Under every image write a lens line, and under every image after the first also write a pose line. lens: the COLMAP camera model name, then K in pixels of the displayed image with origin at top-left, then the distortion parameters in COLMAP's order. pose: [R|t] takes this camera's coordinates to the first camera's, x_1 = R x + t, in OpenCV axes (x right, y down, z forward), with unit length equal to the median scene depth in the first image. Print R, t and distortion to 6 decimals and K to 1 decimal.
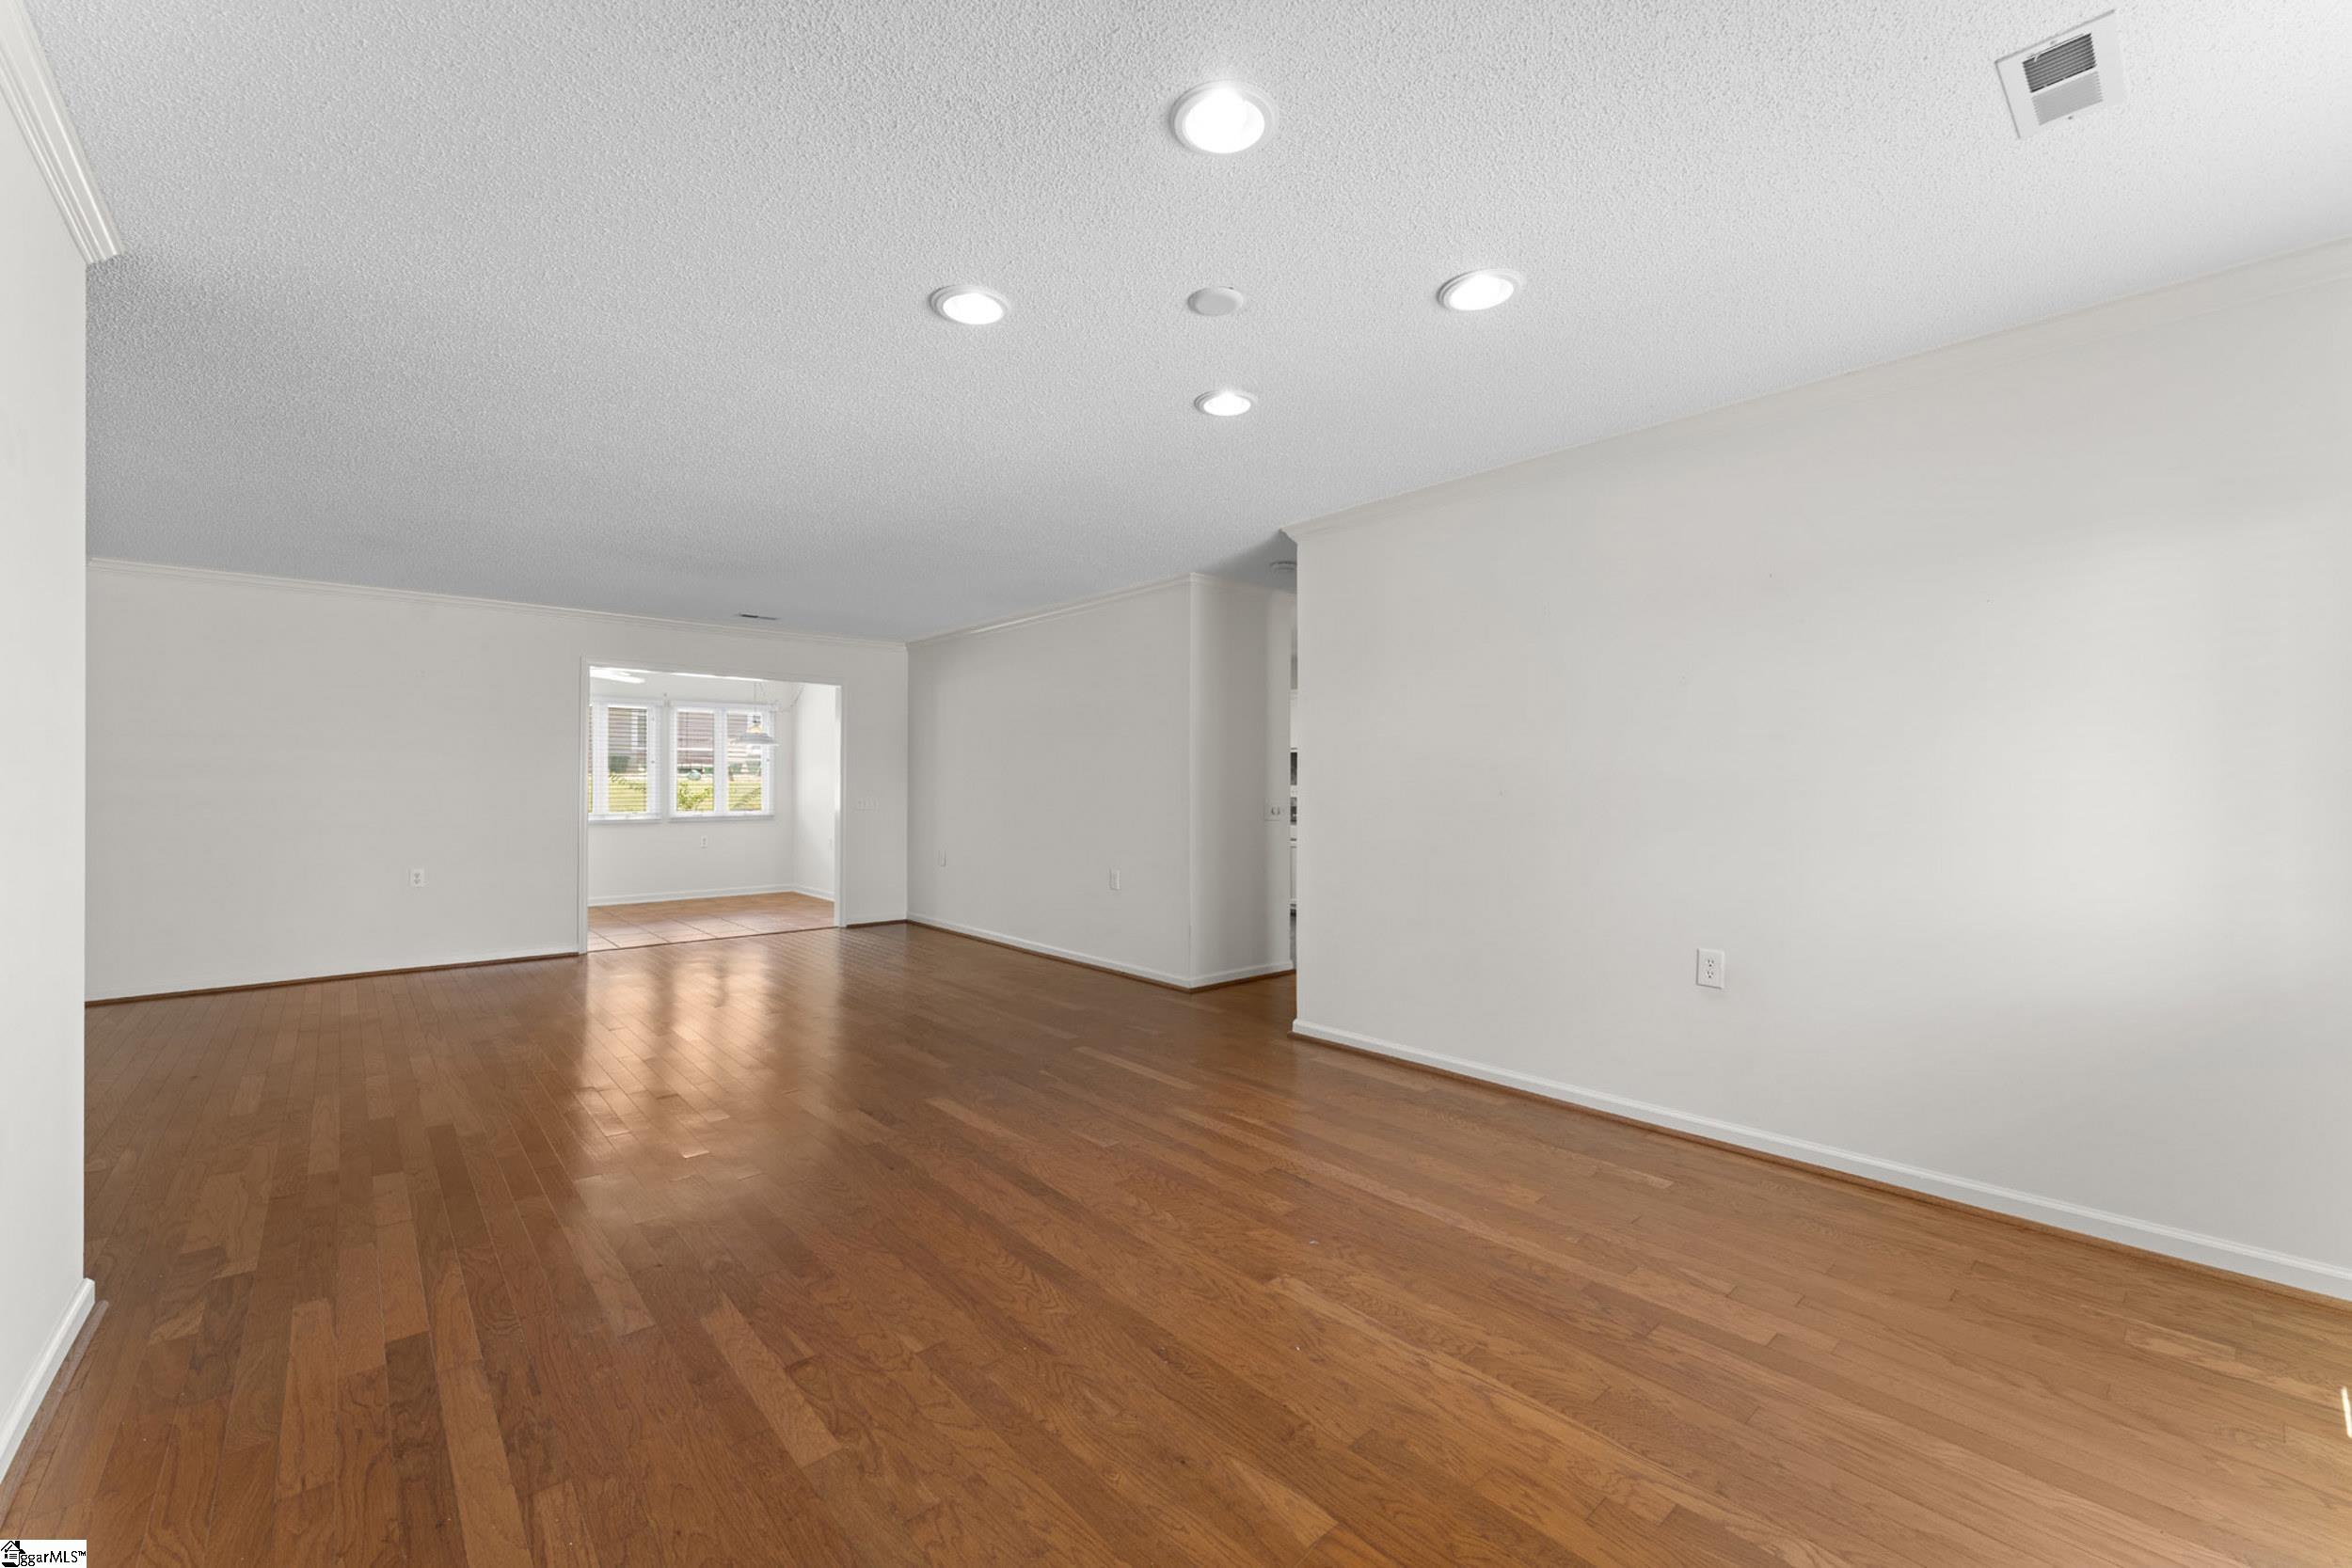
lens RADIAL K [[945.4, 0, 1169.7], [0, 945.4, 782.6], [0, 0, 1]] dist [-0.000100, -0.000033]
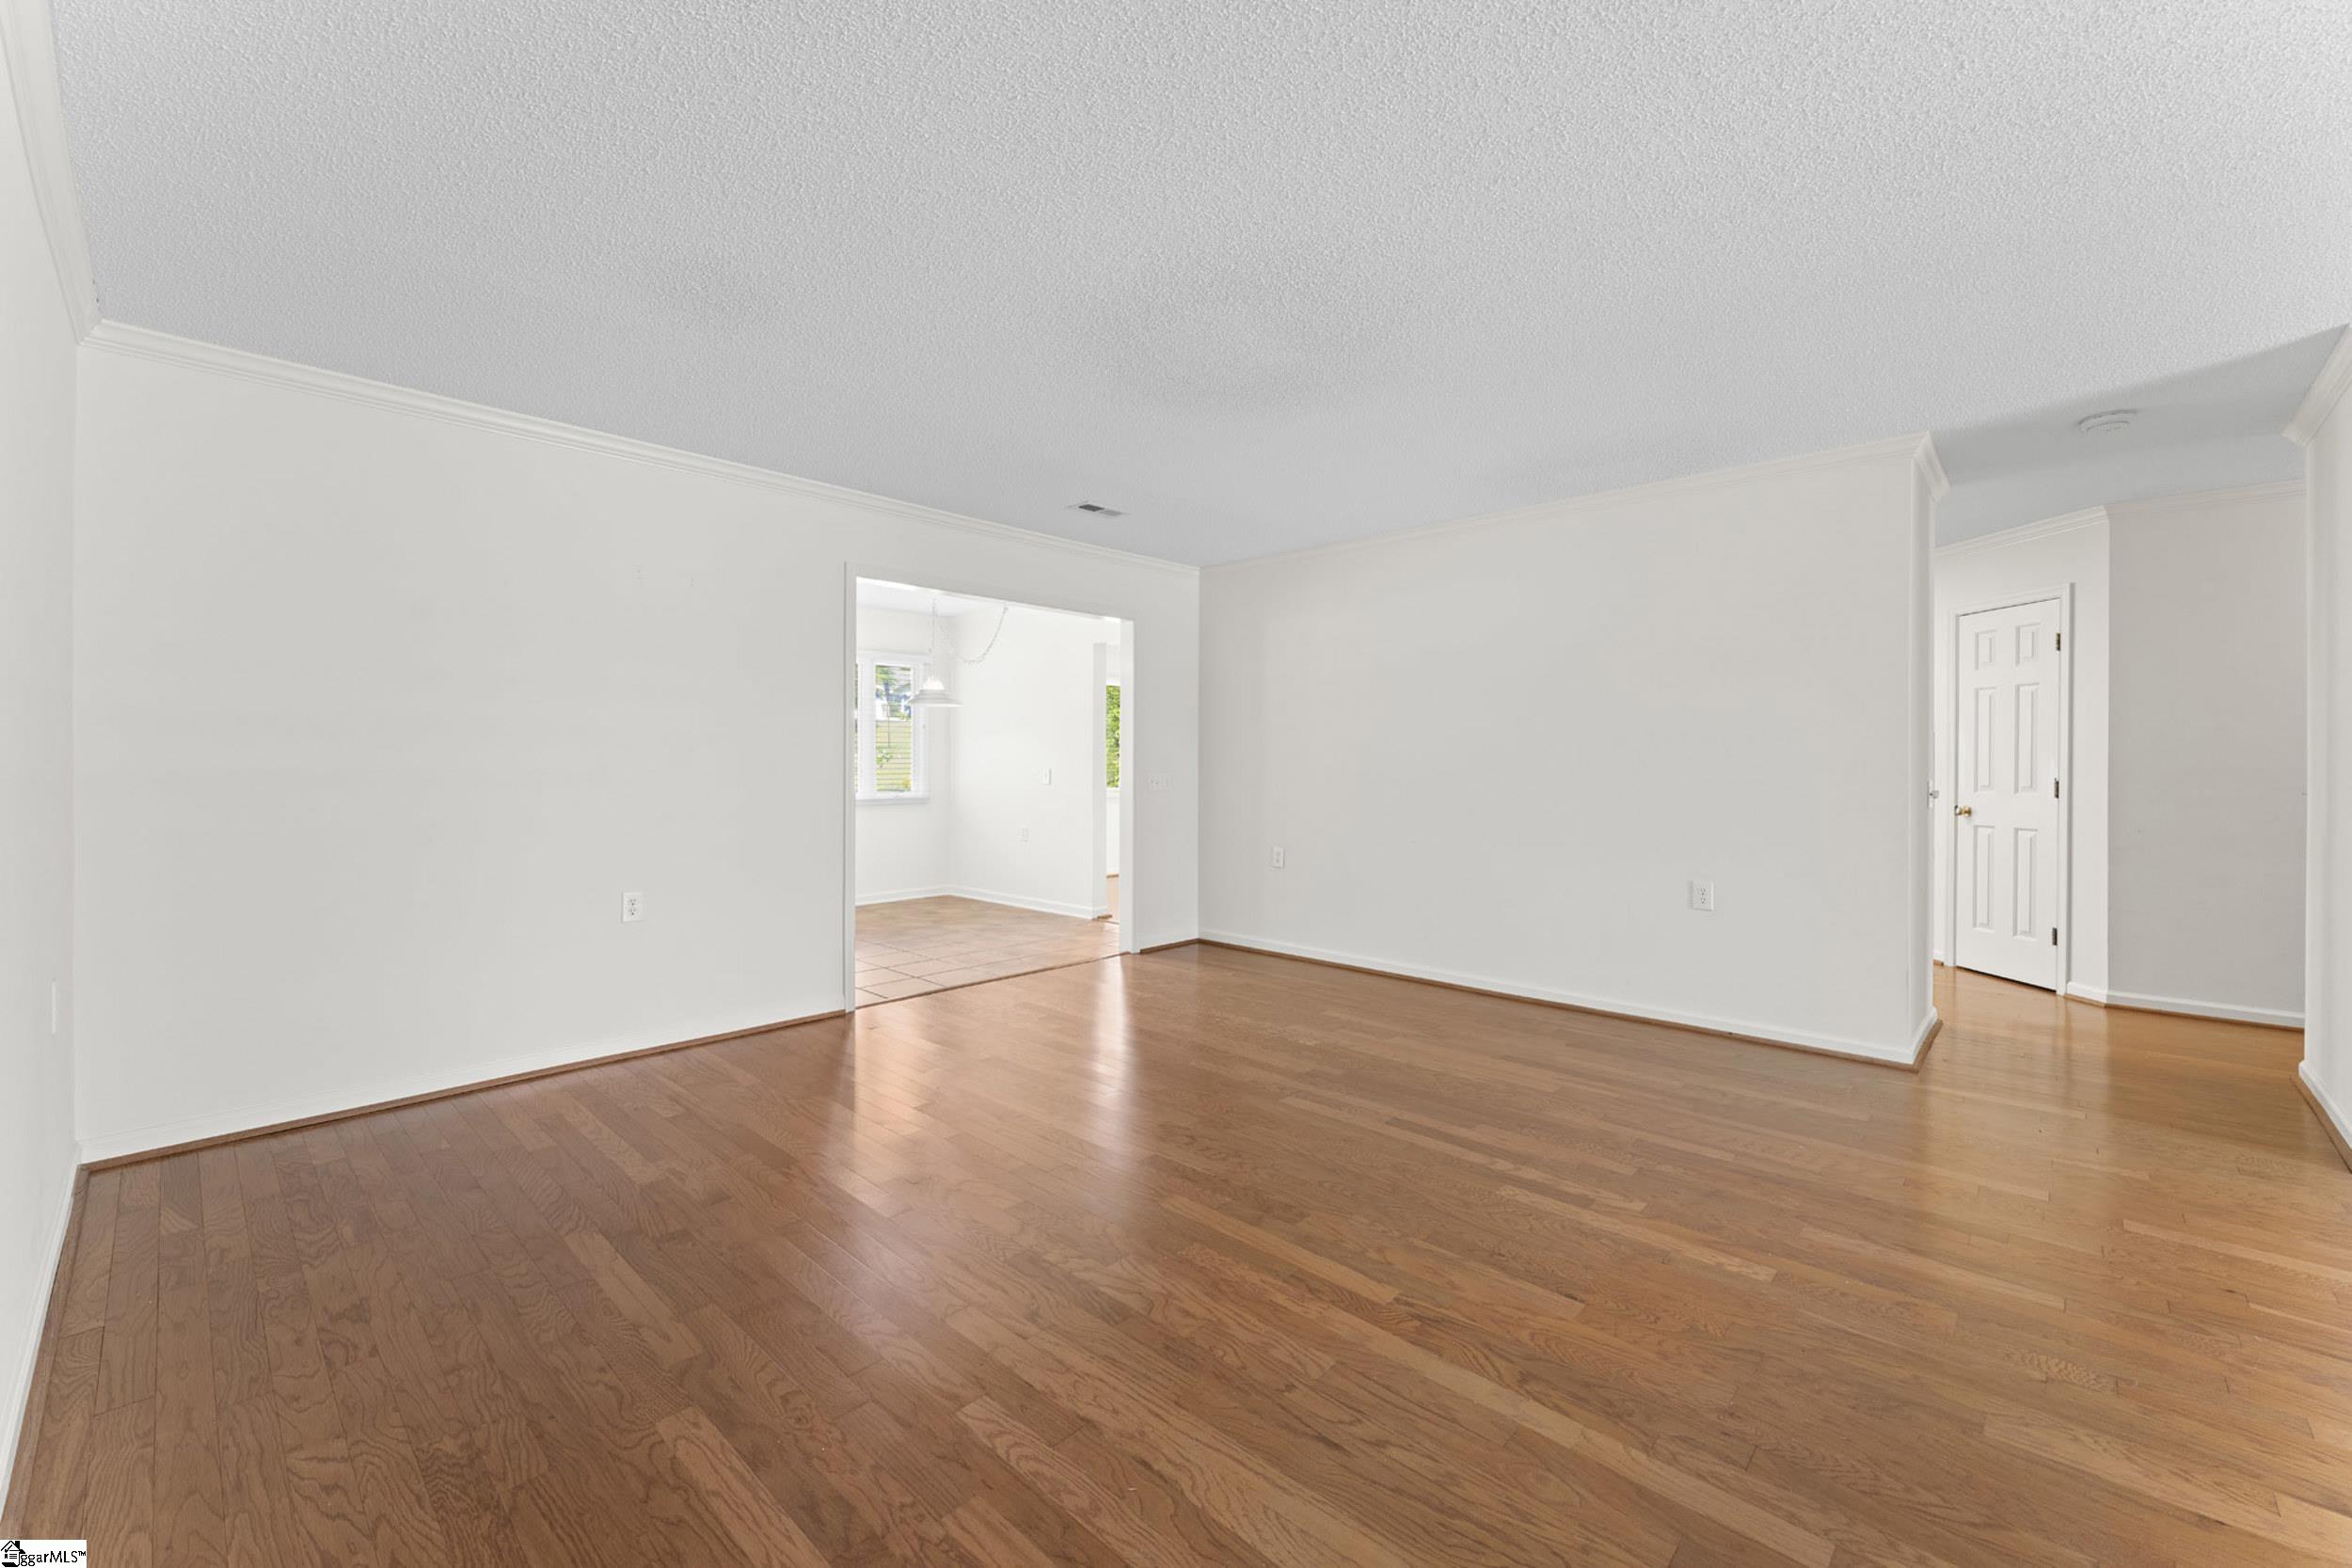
lens RADIAL K [[946.1, 0, 1168.6], [0, 946.1, 773.4], [0, 0, 1]] dist [0.000707, -0.000025]
pose [[0.995583, 0.000054, 0.093888, -1.091092], [-0.001571, 0.999869, 0.016089, 0.007980], [-0.093875, -0.016166, 0.995453, 0.767290]]
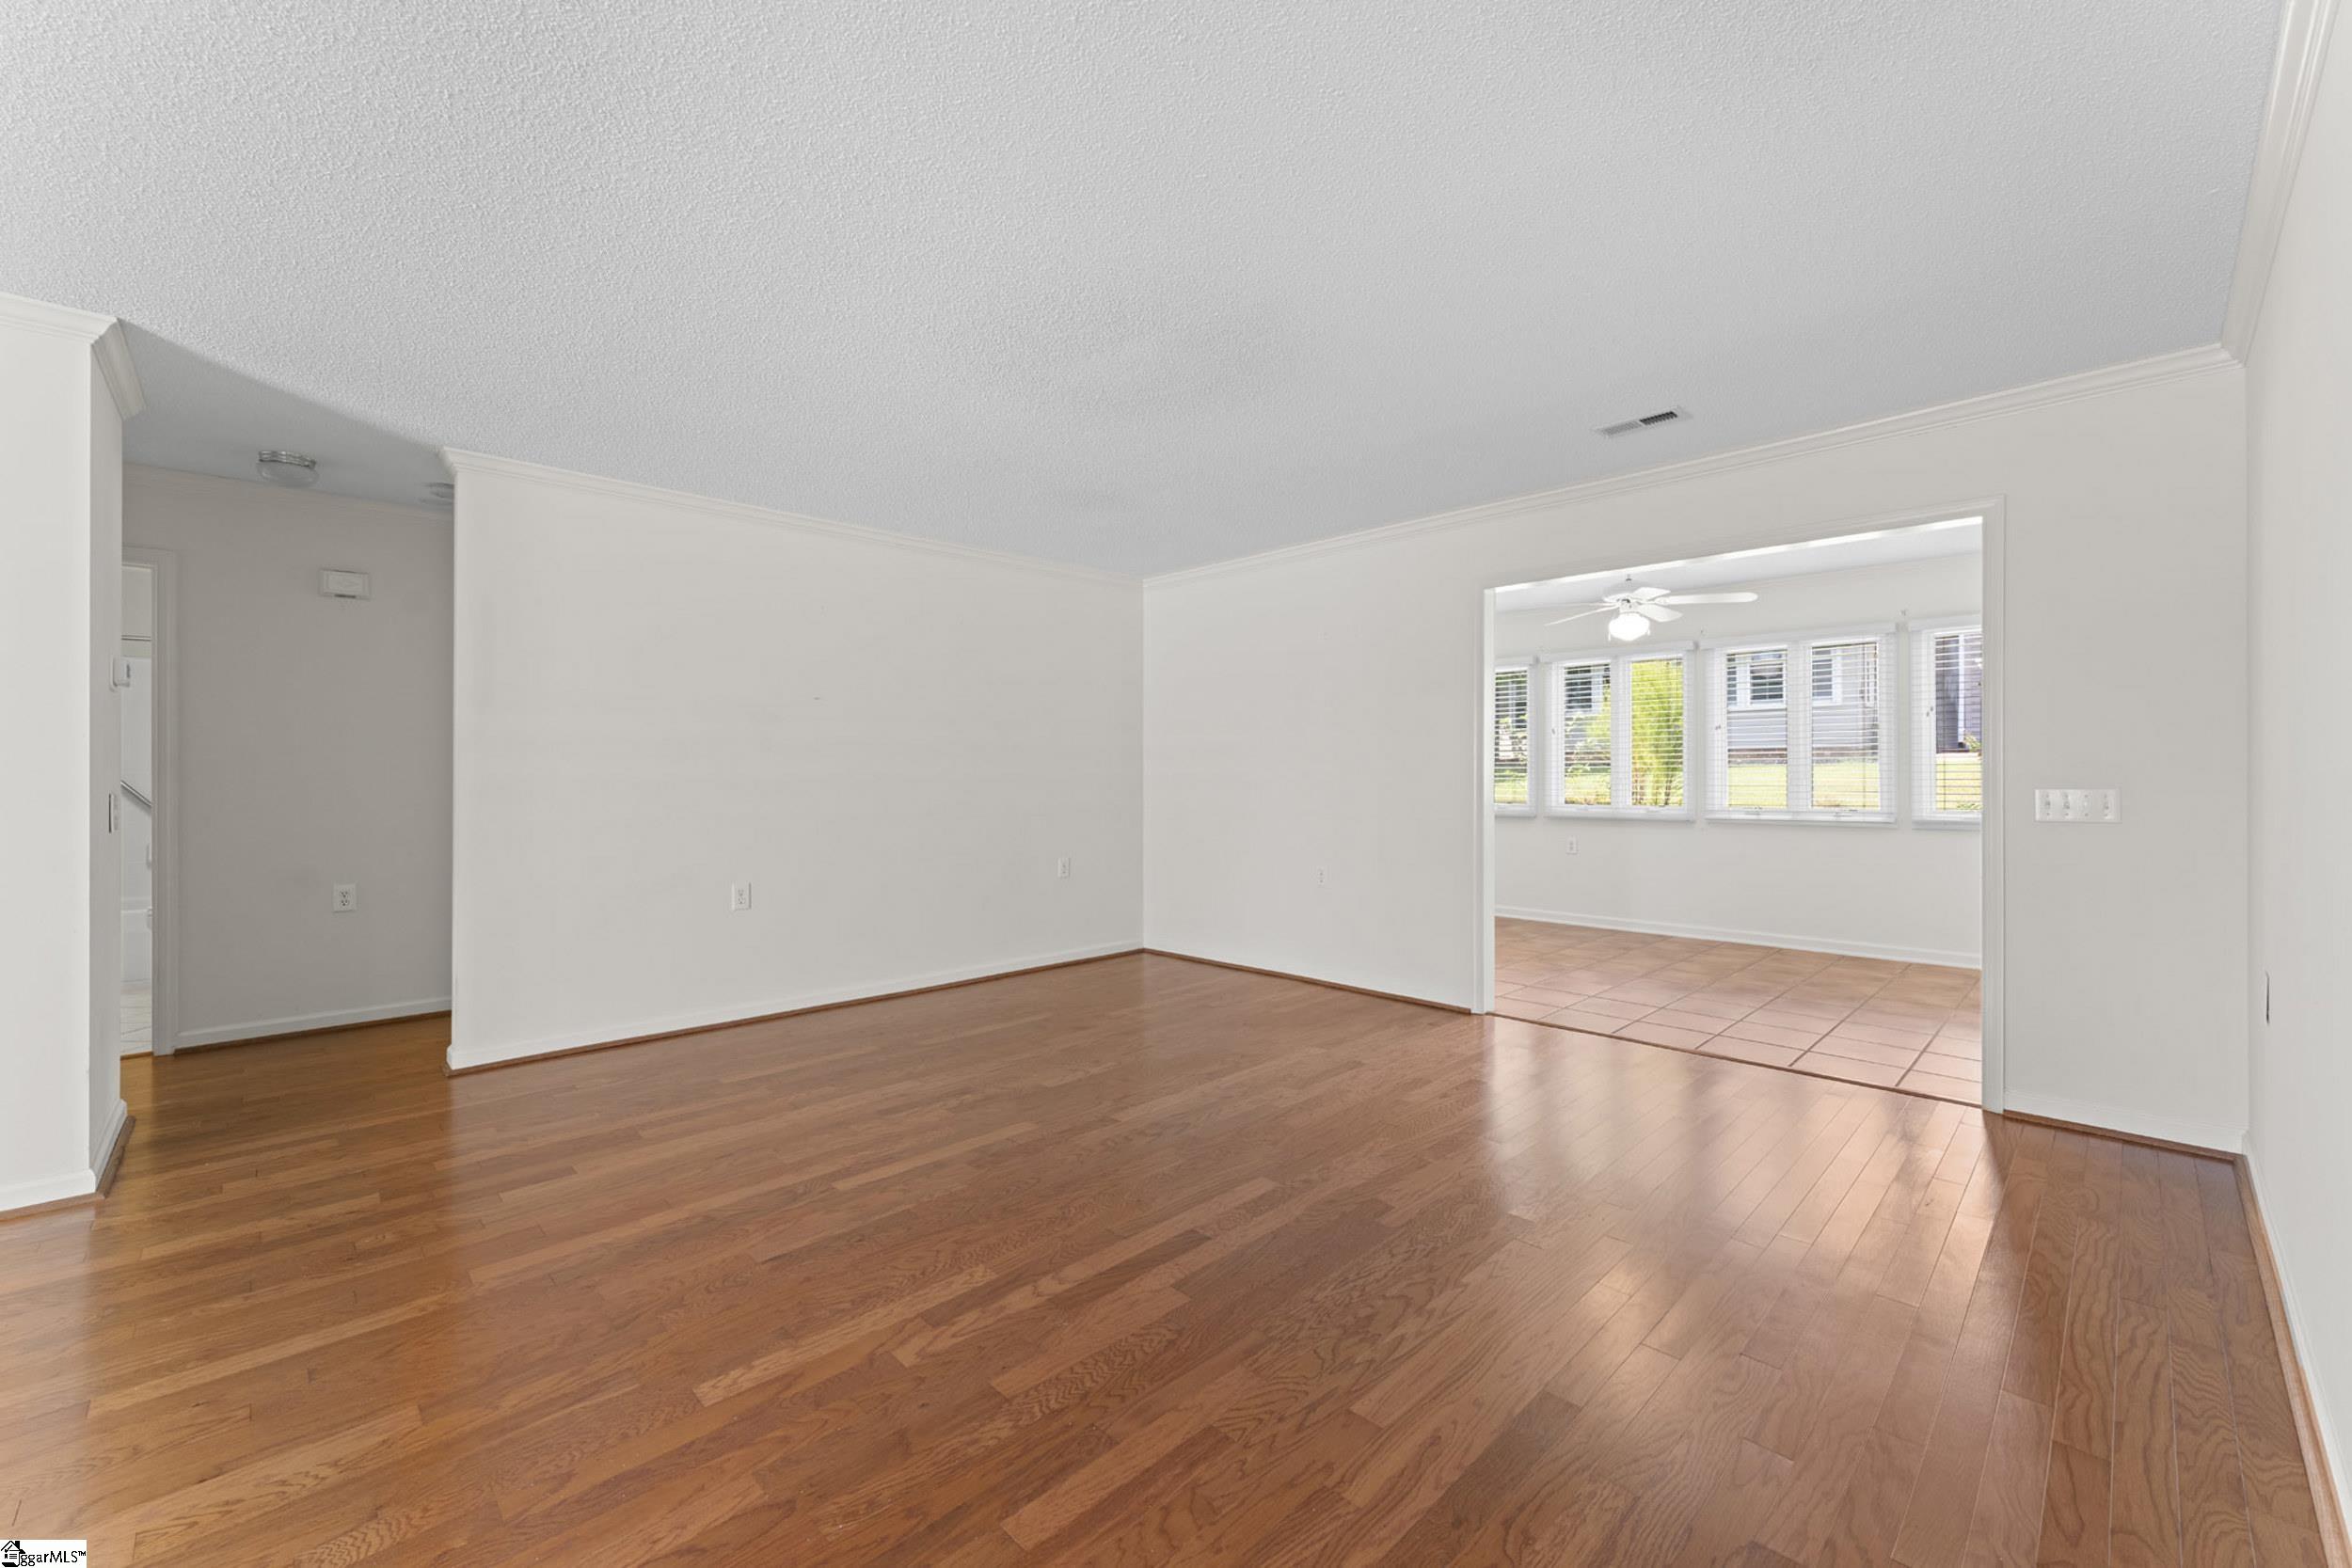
lens RADIAL K [[946.1, 0, 1168.6], [0, 946.1, 773.4], [0, 0, 1]] dist [0.000707, -0.000025]
pose [[0.054285, -0.001473, -0.998524, 0.119099], [0.007425, 0.999972, -0.001072, 0.016248], [0.998498, -0.007356, 0.054294, 1.763263]]
